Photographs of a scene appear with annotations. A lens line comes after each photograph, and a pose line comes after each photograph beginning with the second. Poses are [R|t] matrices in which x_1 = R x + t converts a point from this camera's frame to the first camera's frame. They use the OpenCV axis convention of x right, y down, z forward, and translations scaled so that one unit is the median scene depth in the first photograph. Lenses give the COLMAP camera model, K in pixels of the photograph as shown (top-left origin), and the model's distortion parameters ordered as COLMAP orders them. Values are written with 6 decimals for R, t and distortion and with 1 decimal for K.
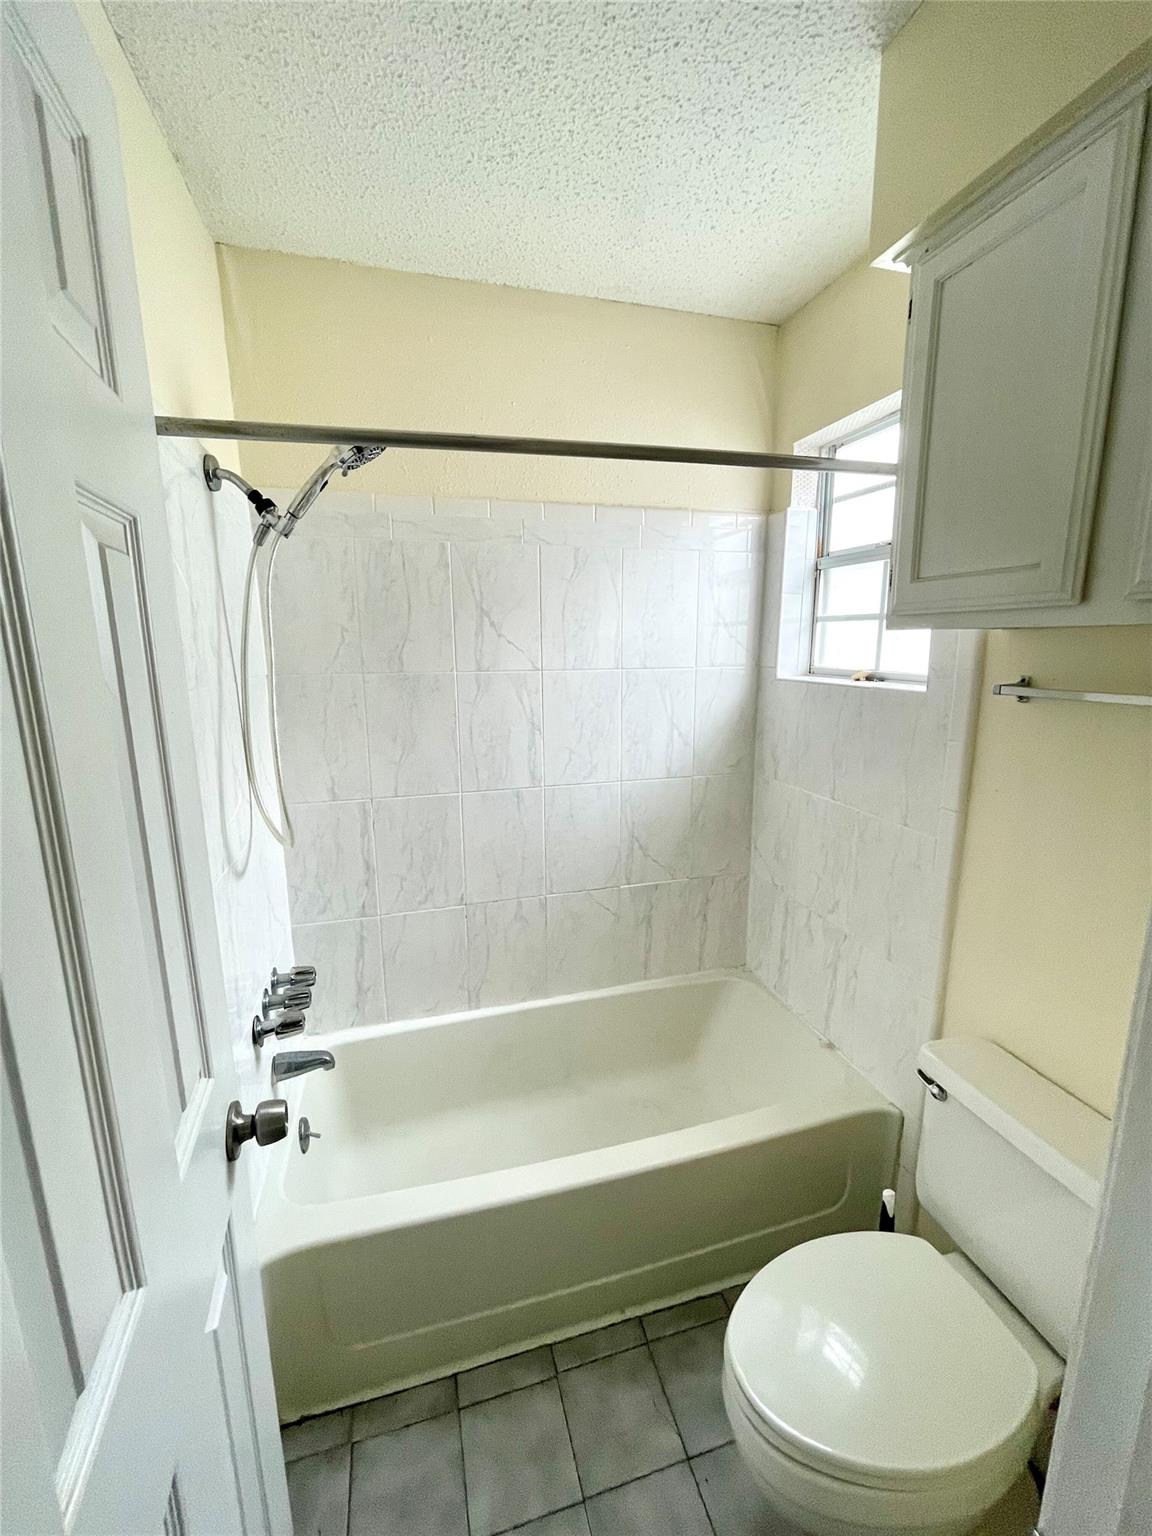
lens RADIAL K [[621.5, 0, 579.4], [0, 621.5, 763.6], [0, 0, 1]] dist [-0.001330, 0.000059]
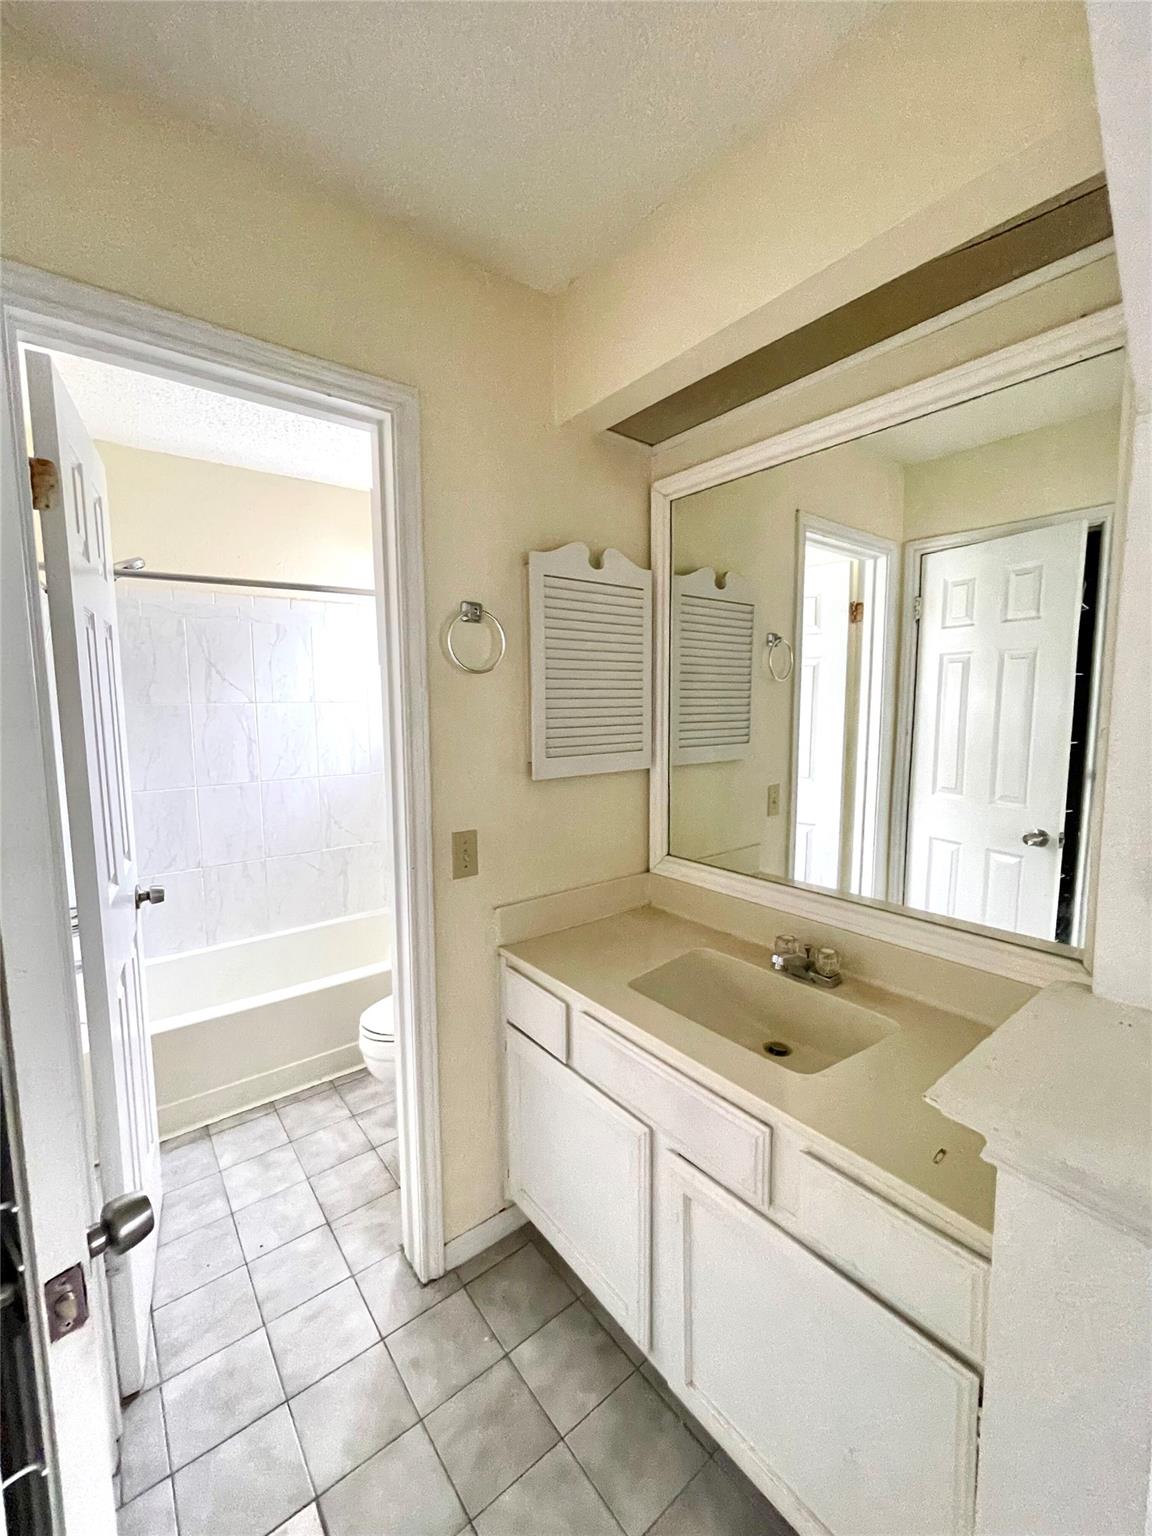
lens RADIAL K [[621.5, 0, 568.4], [0, 621.5, 763.3], [0, 0, 1]] dist [-0.001330, 0.000059]
pose [[0.929602, -0.041693, 0.366199, 0.088812], [0.075852, 0.993954, -0.079385, 0.176998], [-0.360675, 0.101573, 0.927144, -0.674961]]
